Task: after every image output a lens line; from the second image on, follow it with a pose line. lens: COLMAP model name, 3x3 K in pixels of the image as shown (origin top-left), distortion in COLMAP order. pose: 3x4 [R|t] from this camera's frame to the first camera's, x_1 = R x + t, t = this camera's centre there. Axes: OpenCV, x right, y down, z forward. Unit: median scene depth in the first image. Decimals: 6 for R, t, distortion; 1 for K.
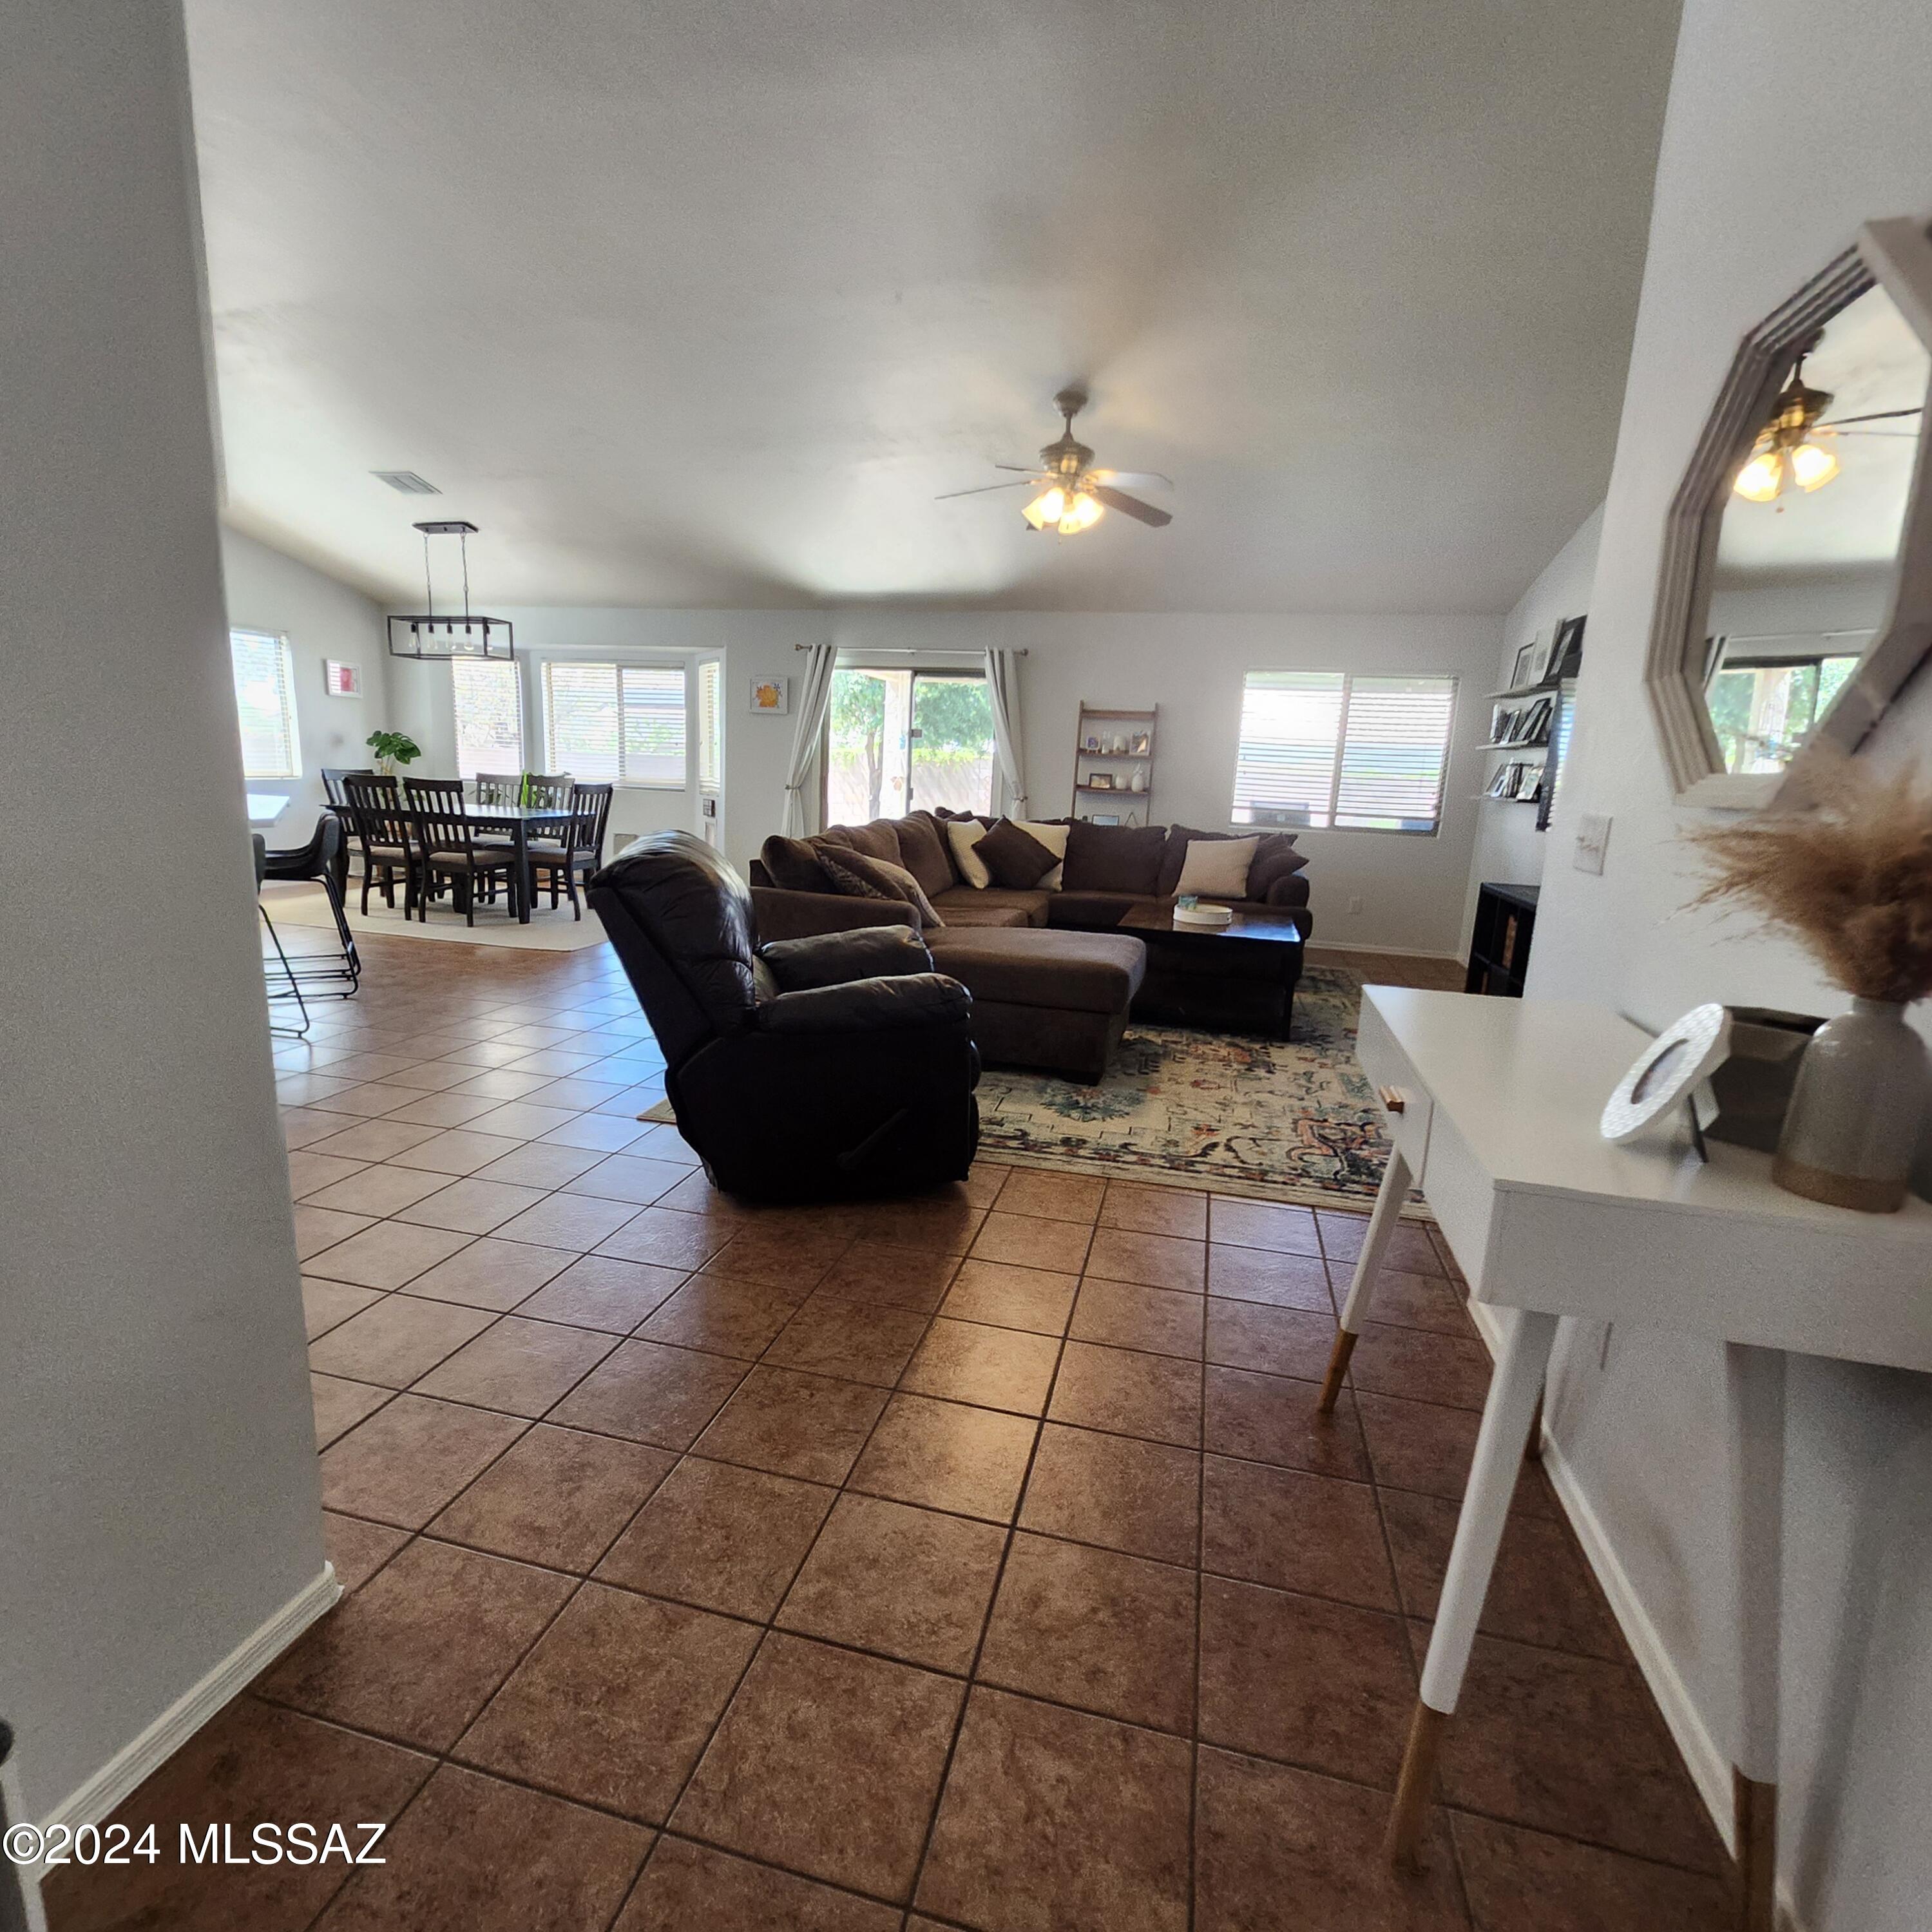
lens RADIAL K [[1014.5, 0, 941.3], [0, 1014.5, 975.9], [0, 0, 1]] dist [0.001174, -0.000503]
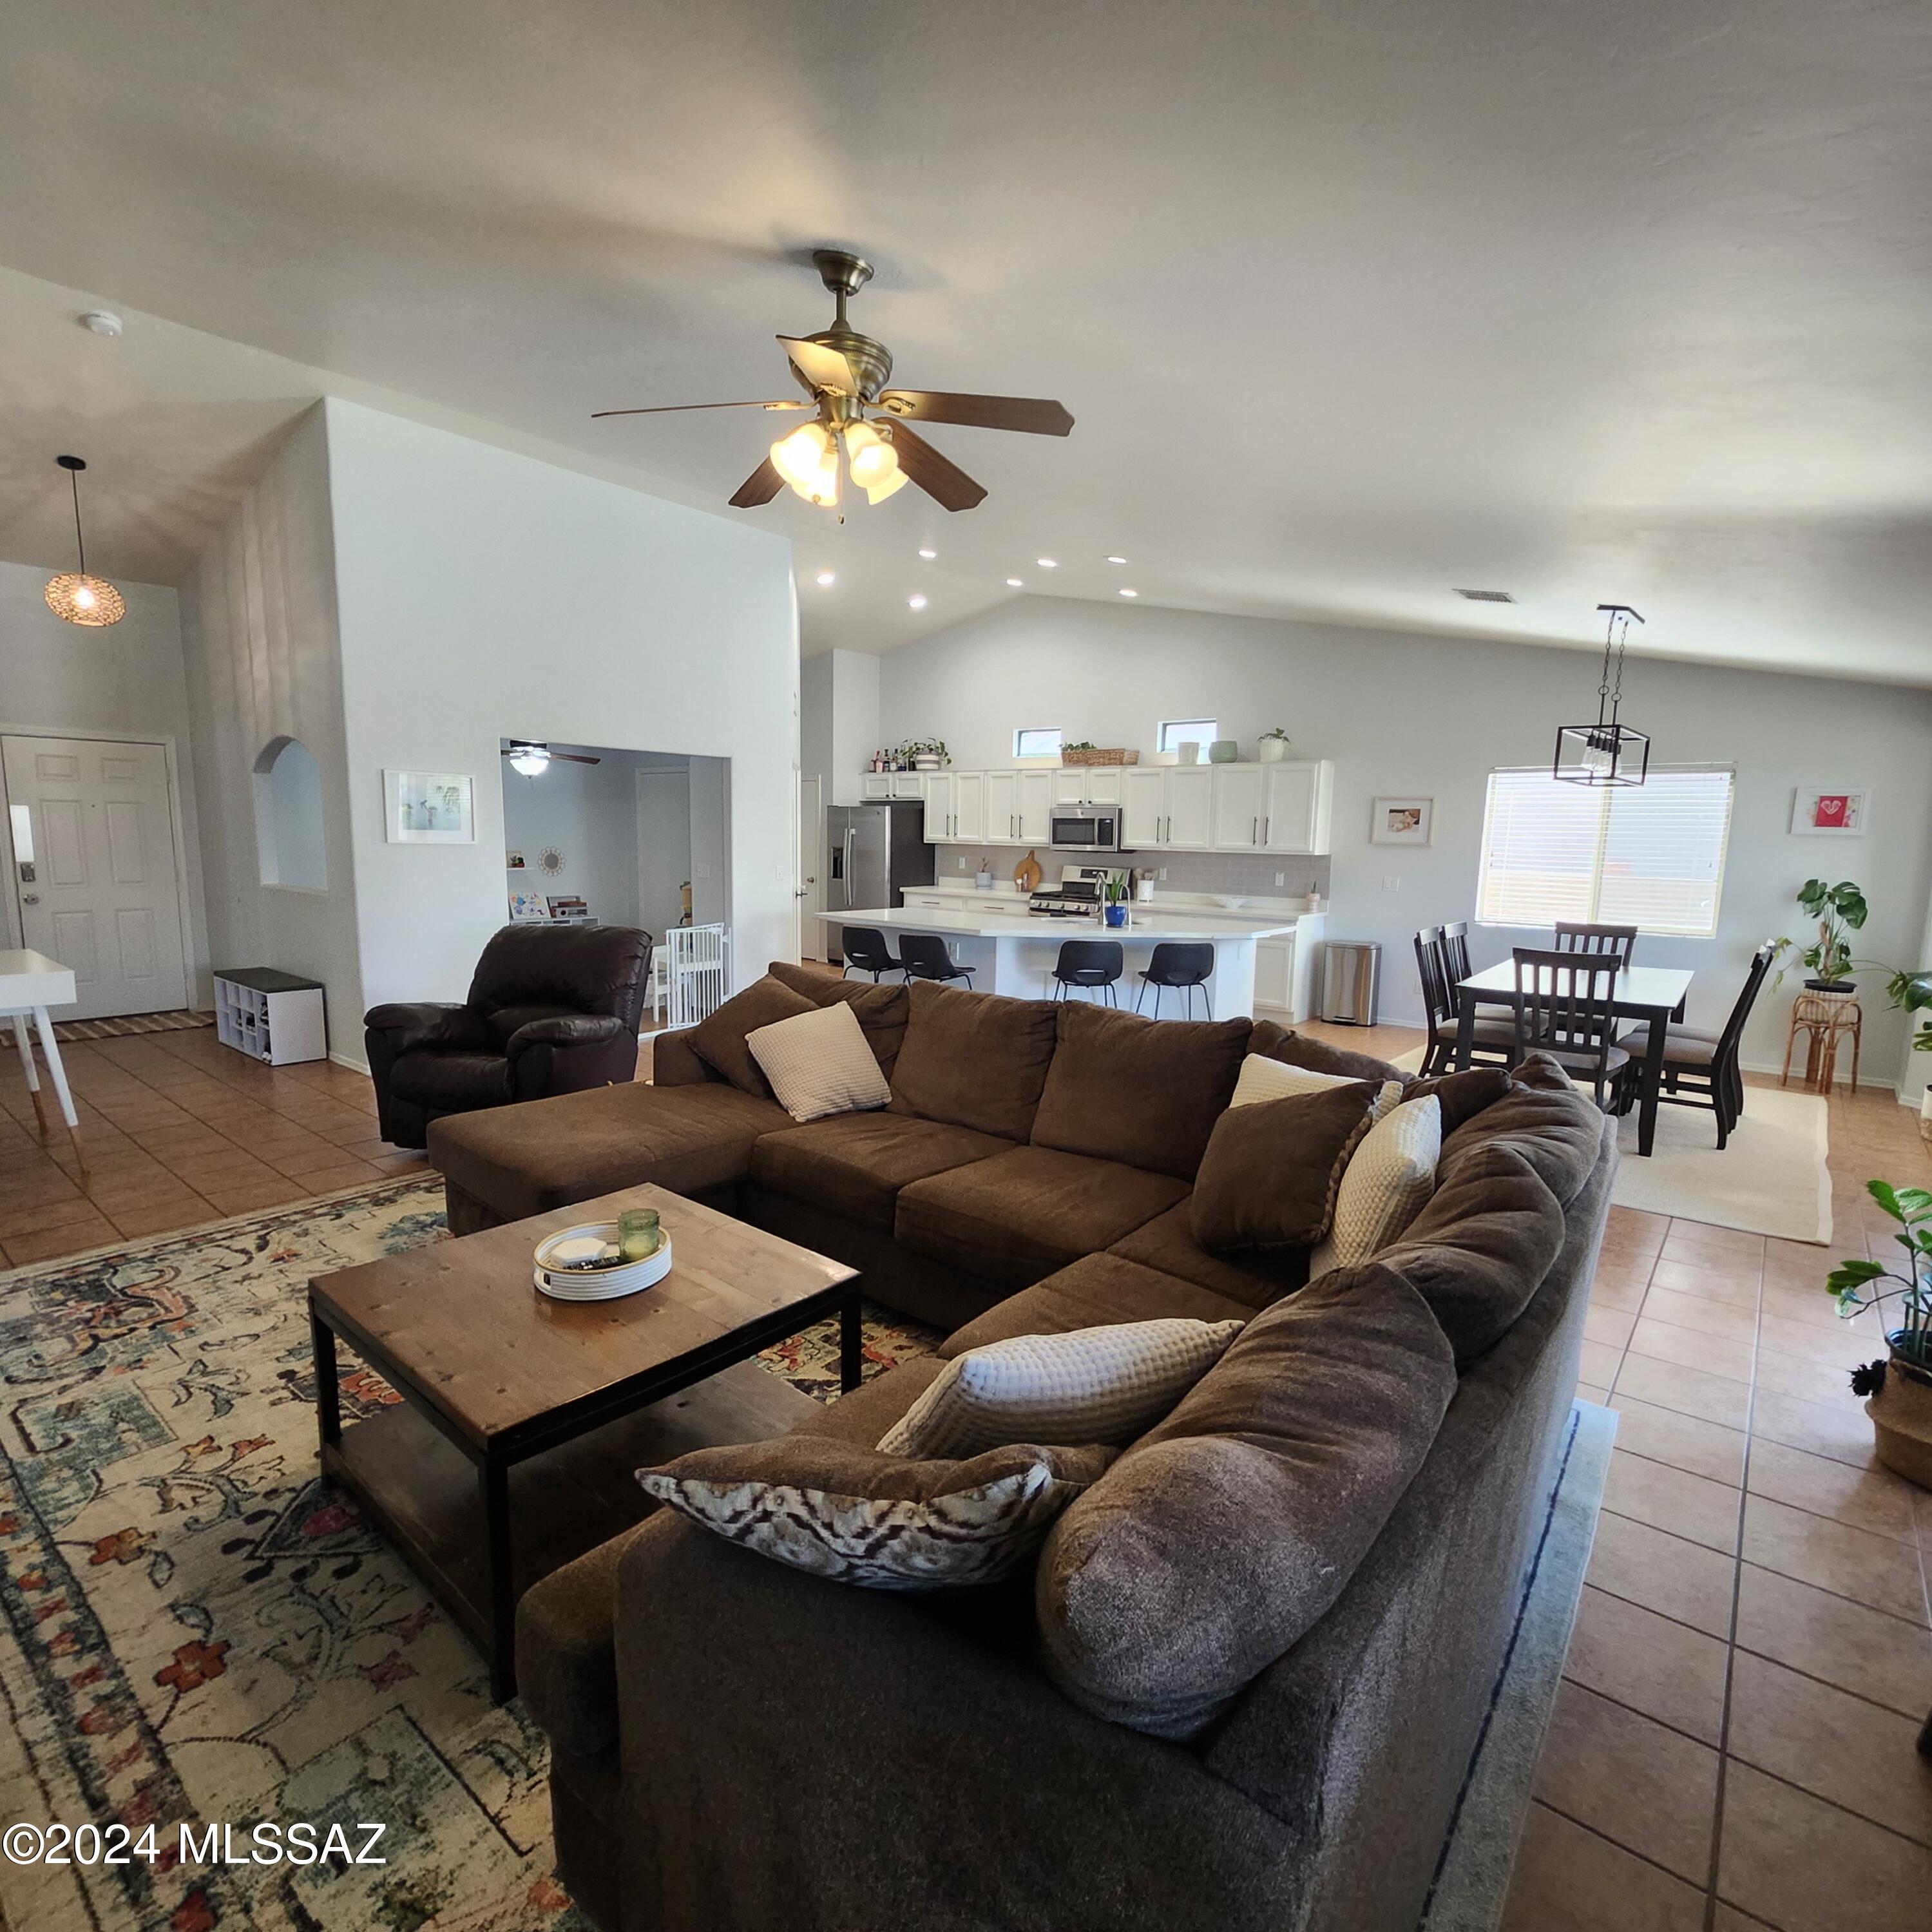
lens RADIAL K [[1014.5, 0, 958.5], [0, 1014.5, 963.5], [0, 0, 1]] dist [0.001174, -0.000503]
pose [[-0.414580, 0.064970, -0.907691, 0.610655], [-0.222037, 0.960081, 0.170133, -0.303288], [0.882510, 0.272074, -0.383604, 1.328464]]
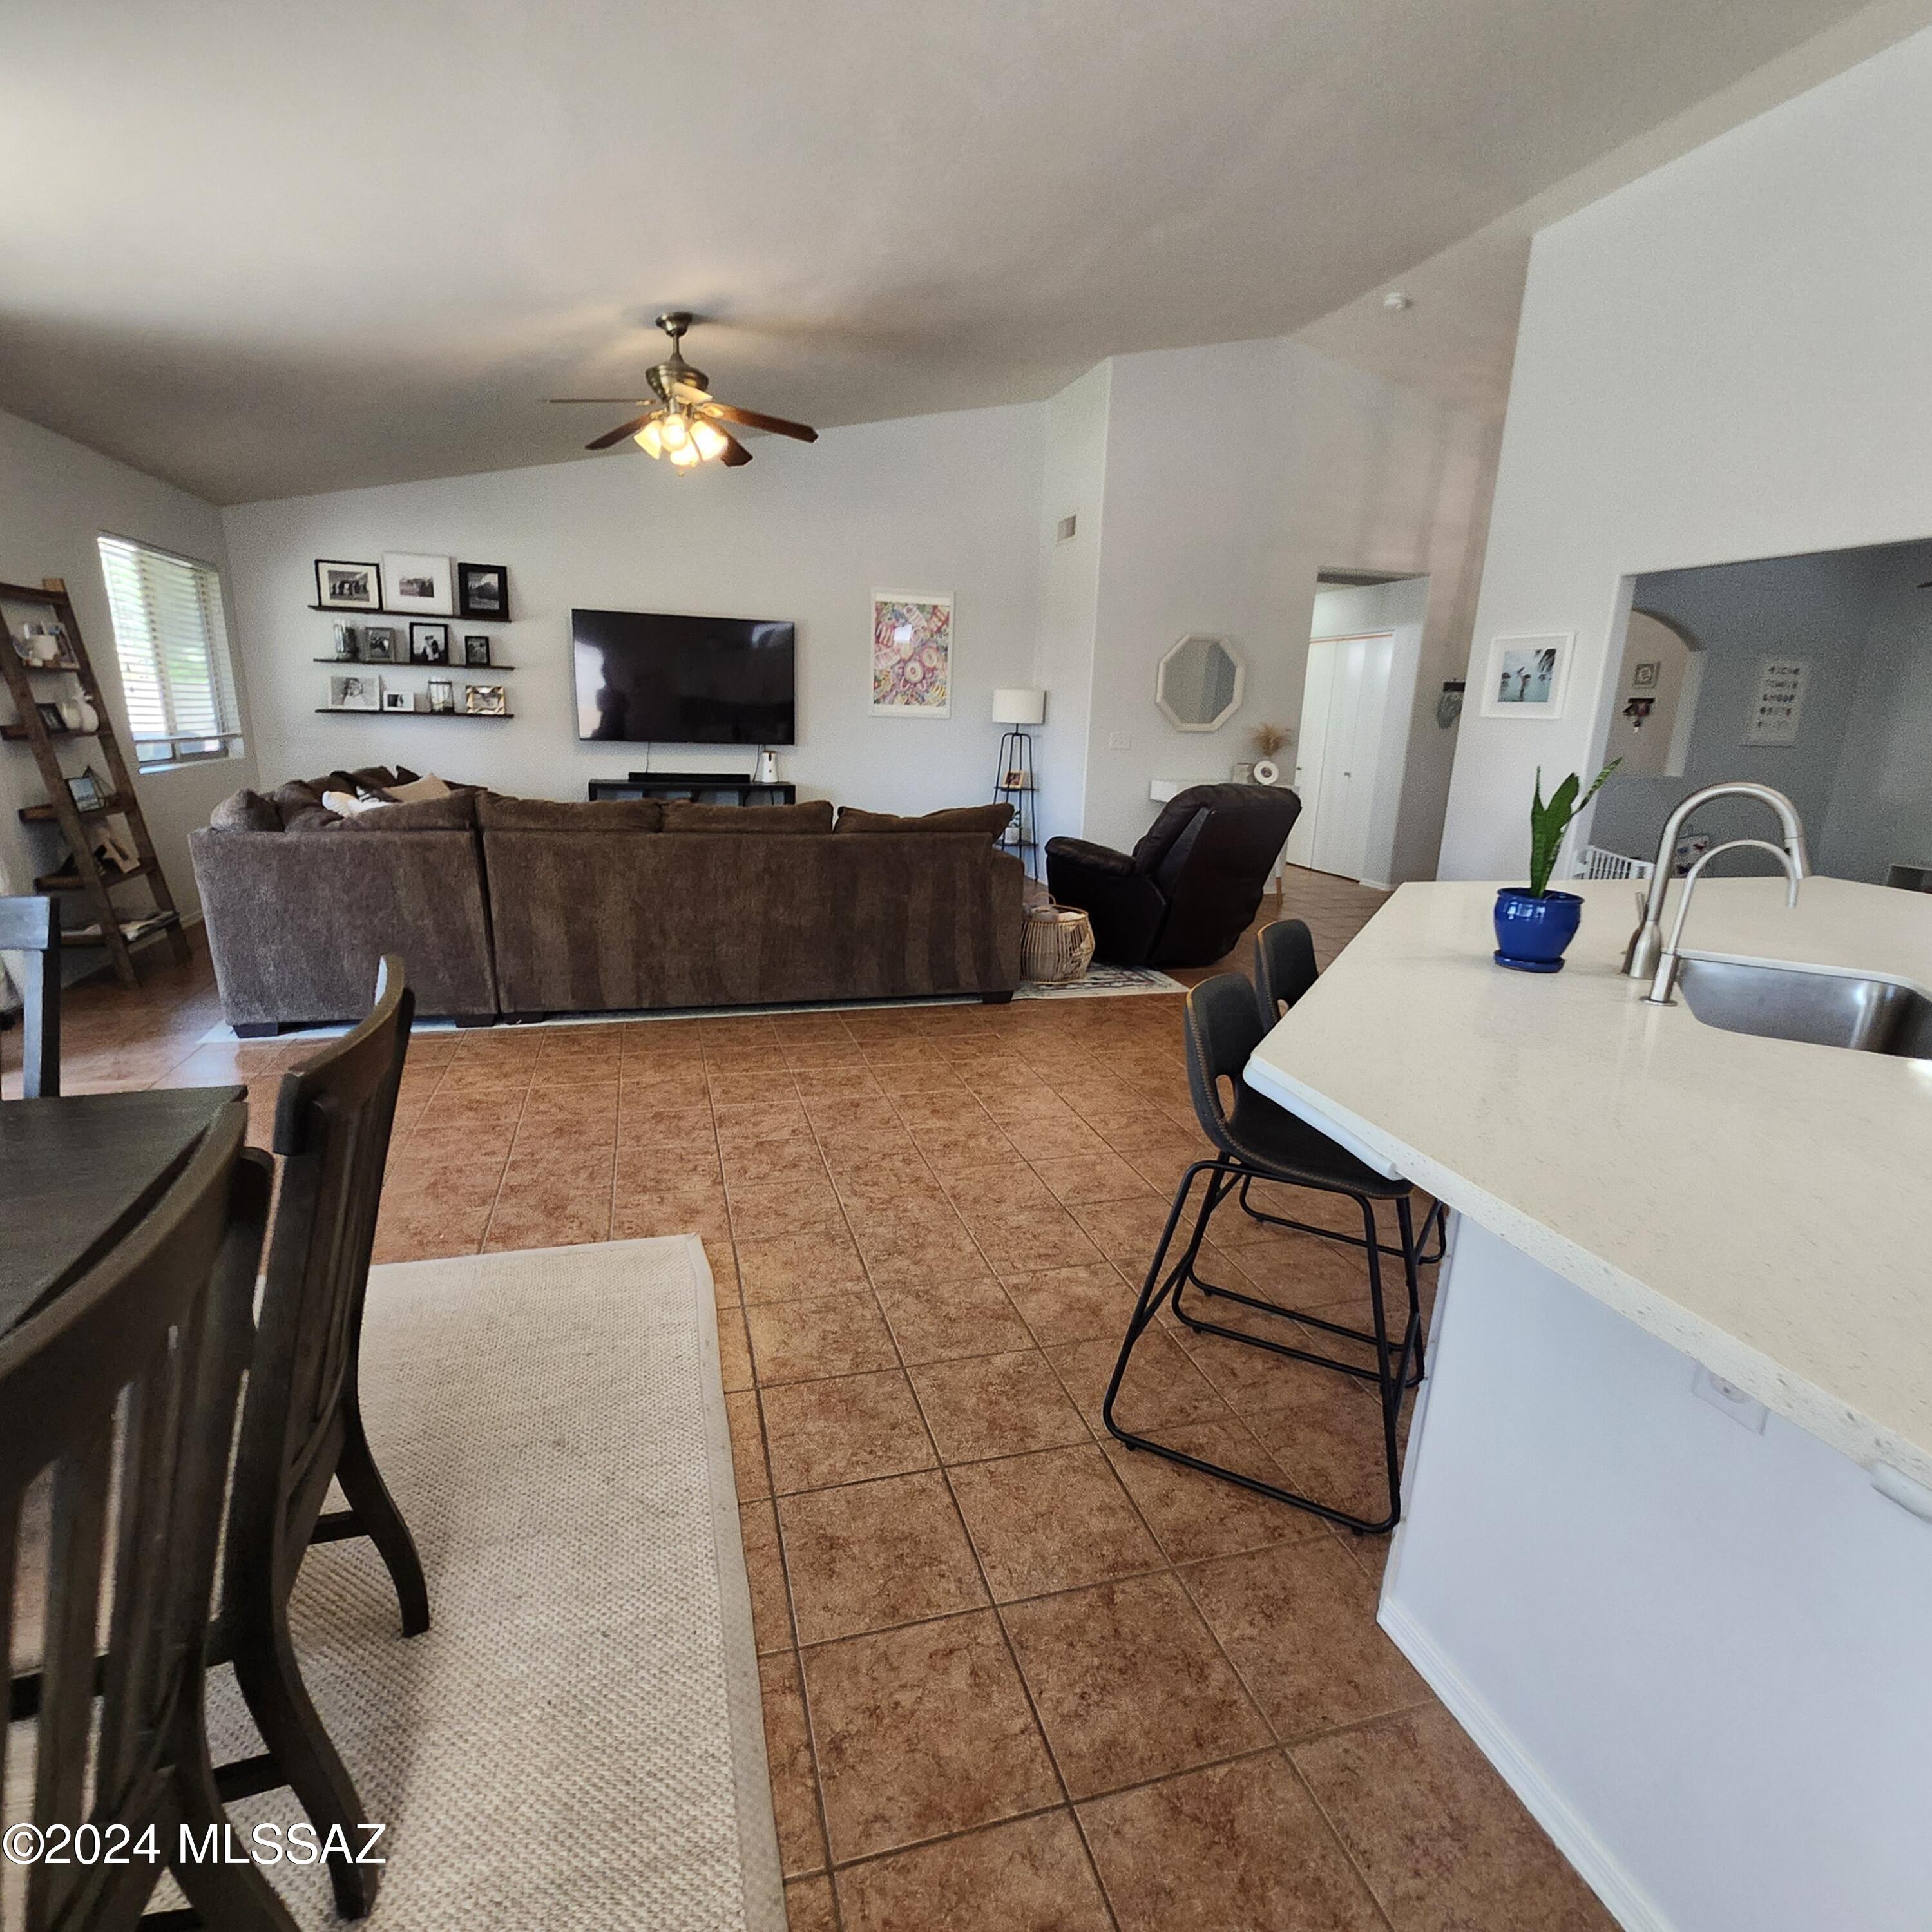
lens RADIAL K [[1014.5, 0, 957.5], [0, 1014.5, 976.8], [0, 0, 1]] dist [0.001174, -0.000503]
pose [[-0.516109, -0.276493, 0.810669, -0.898404], [0.120528, 0.913603, 0.388334, -0.335476], [-0.848001, 0.298131, -0.438193, 1.330466]]
